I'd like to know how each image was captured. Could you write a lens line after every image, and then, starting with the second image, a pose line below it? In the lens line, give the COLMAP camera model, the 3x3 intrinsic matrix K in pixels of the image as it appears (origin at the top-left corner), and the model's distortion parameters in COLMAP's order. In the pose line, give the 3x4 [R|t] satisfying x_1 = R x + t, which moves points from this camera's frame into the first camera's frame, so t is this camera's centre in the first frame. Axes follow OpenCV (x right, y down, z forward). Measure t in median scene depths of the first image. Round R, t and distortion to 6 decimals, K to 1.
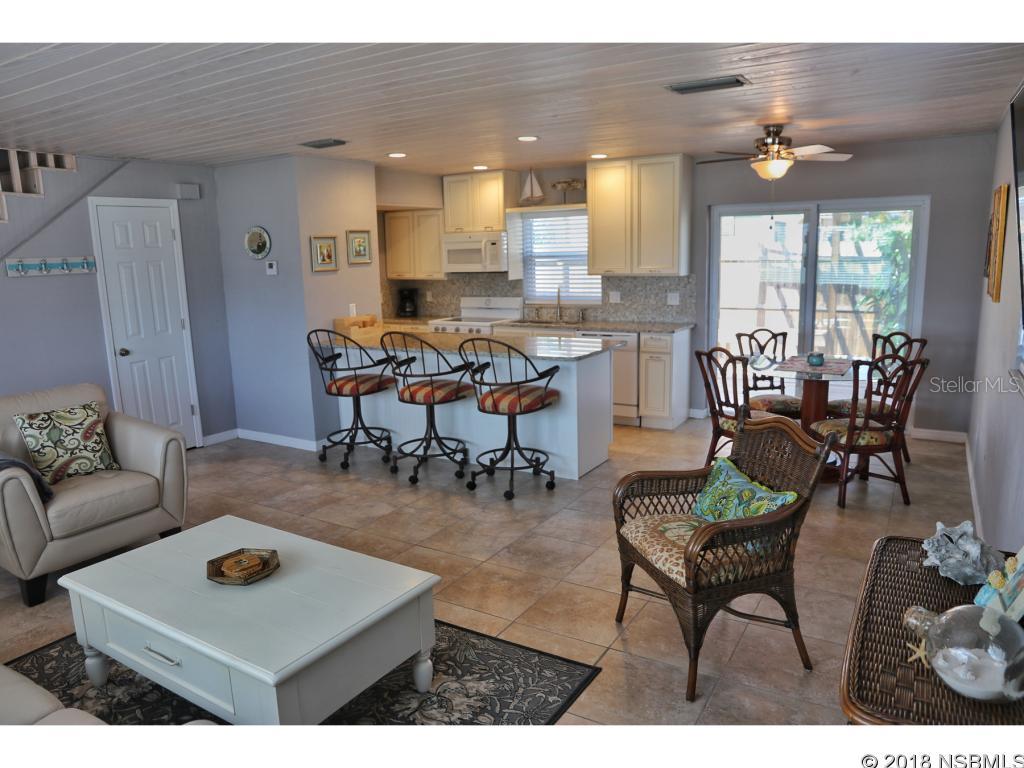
lens RADIAL K [[713.0, 0, 505.5], [0, 713.0, 379.6], [0, 0, 1]] dist [-0.084512, 0.006229]
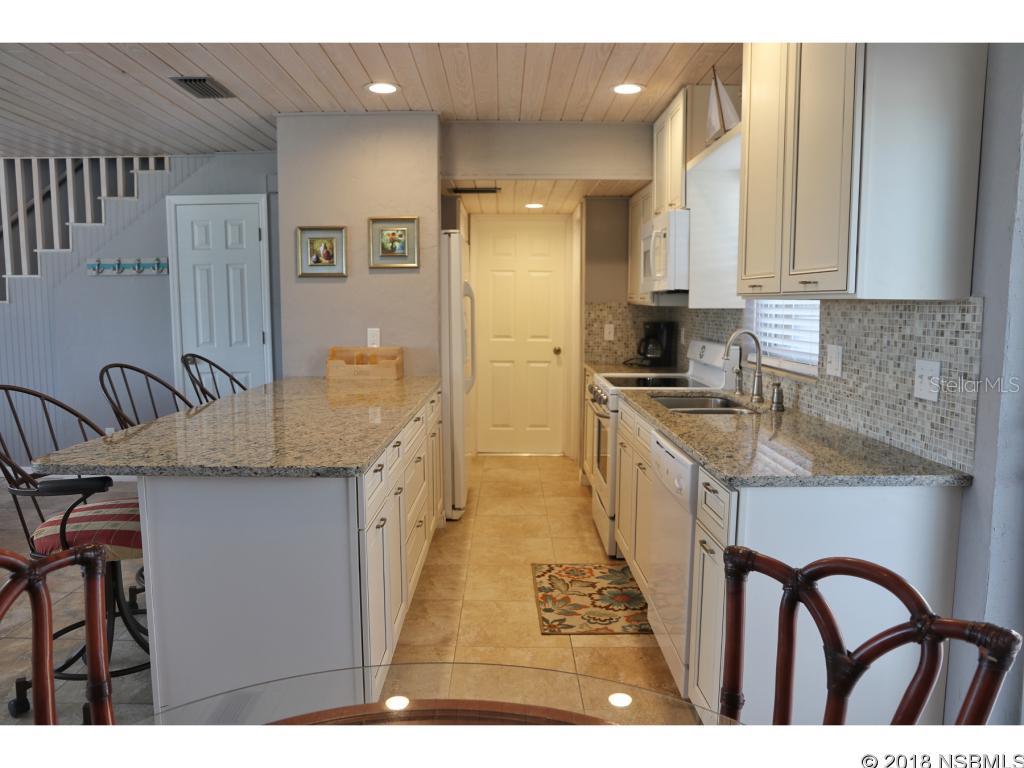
lens RADIAL K [[713.0, 0, 505.5], [0, 713.0, 379.6], [0, 0, 1]] dist [-0.084512, 0.006229]
pose [[0.537709, 0.117286, -0.834933, 0.455937], [-0.162892, 0.986071, 0.033612, -0.110414], [0.827246, 0.117930, 0.549324, 0.807203]]
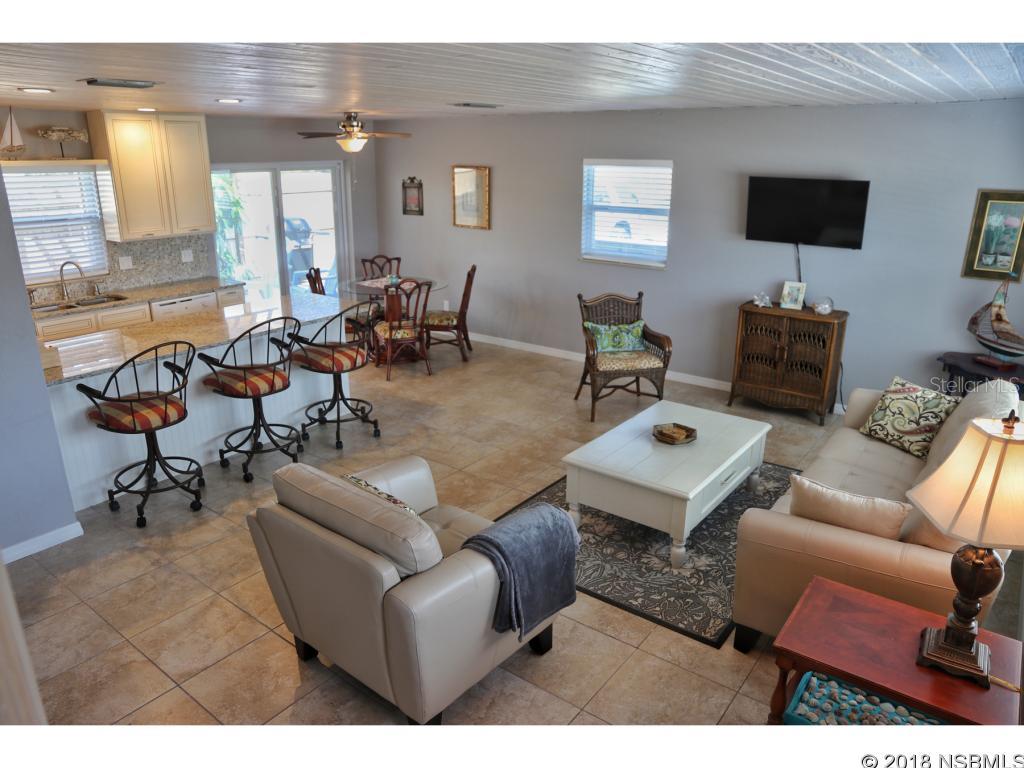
lens RADIAL K [[713.0, 0, 505.5], [0, 713.0, 379.6], [0, 0, 1]] dist [-0.084512, 0.006229]
pose [[0.088579, -0.279428, 0.956072, -0.870148], [0.167121, 0.950408, 0.262289, -0.155402], [-0.981949, 0.136546, 0.130885, 0.517677]]
